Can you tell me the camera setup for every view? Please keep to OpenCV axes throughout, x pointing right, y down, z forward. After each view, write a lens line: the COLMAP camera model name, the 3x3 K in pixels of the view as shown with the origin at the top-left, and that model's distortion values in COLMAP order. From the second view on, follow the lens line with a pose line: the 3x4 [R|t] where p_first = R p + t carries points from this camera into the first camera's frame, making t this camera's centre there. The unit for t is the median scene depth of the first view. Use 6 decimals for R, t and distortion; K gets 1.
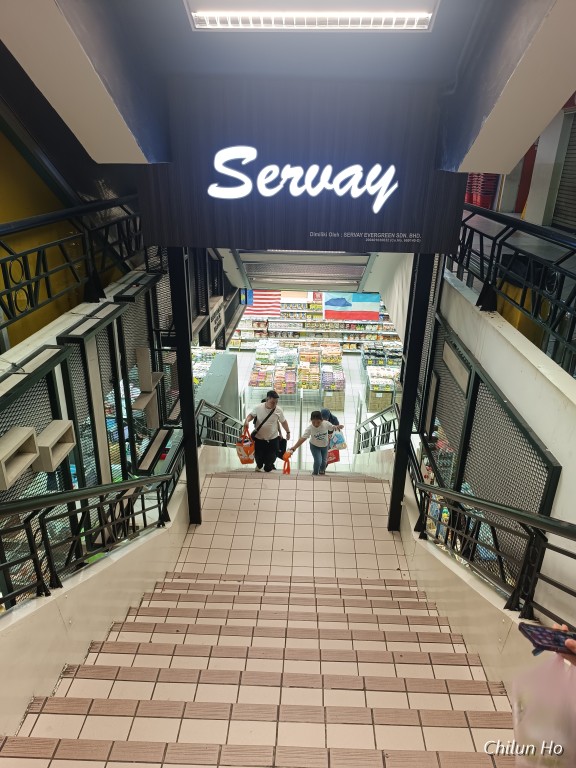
lens RADIAL K [[526.3, 0, 288.1], [0, 526.3, 384.8], [0, 0, 1]] dist [0.028511, 0.000341]
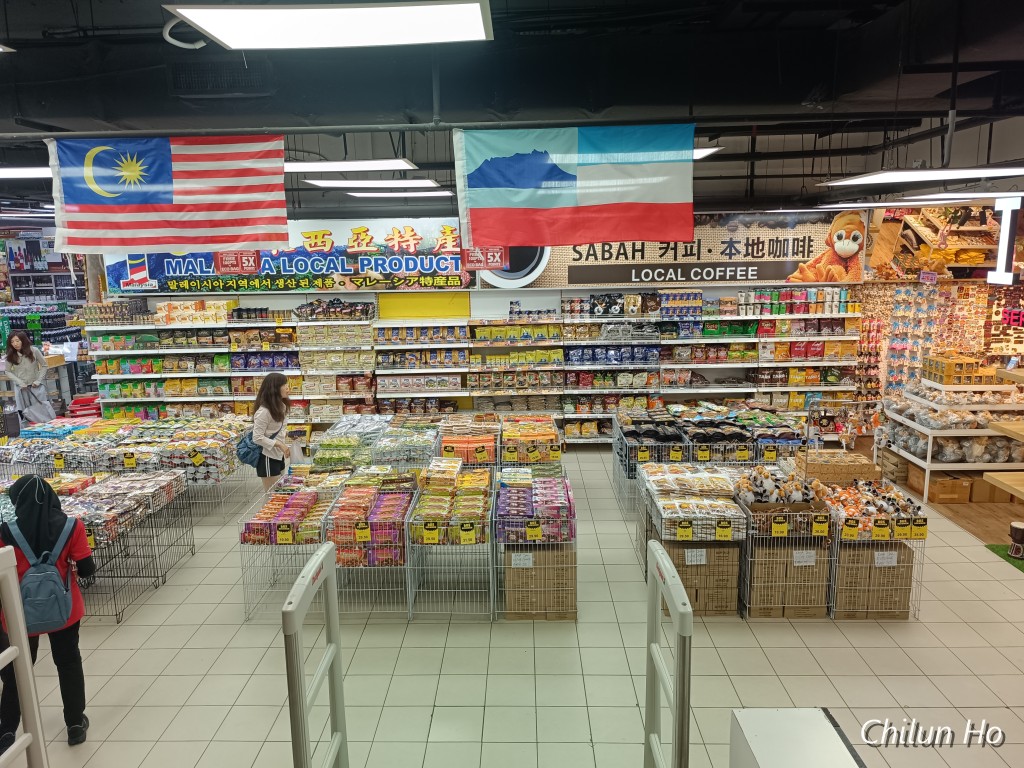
lens RADIAL K [[701.7, 0, 506.8], [0, 701.7, 377.6], [0, 0, 1]] dist [0.028511, 0.000341]
pose [[0.999045, -0.039004, 0.019710, 0.057523], [0.042375, 0.974857, -0.218767, 0.003684], [-0.010681, 0.219393, 0.975578, 0.523502]]
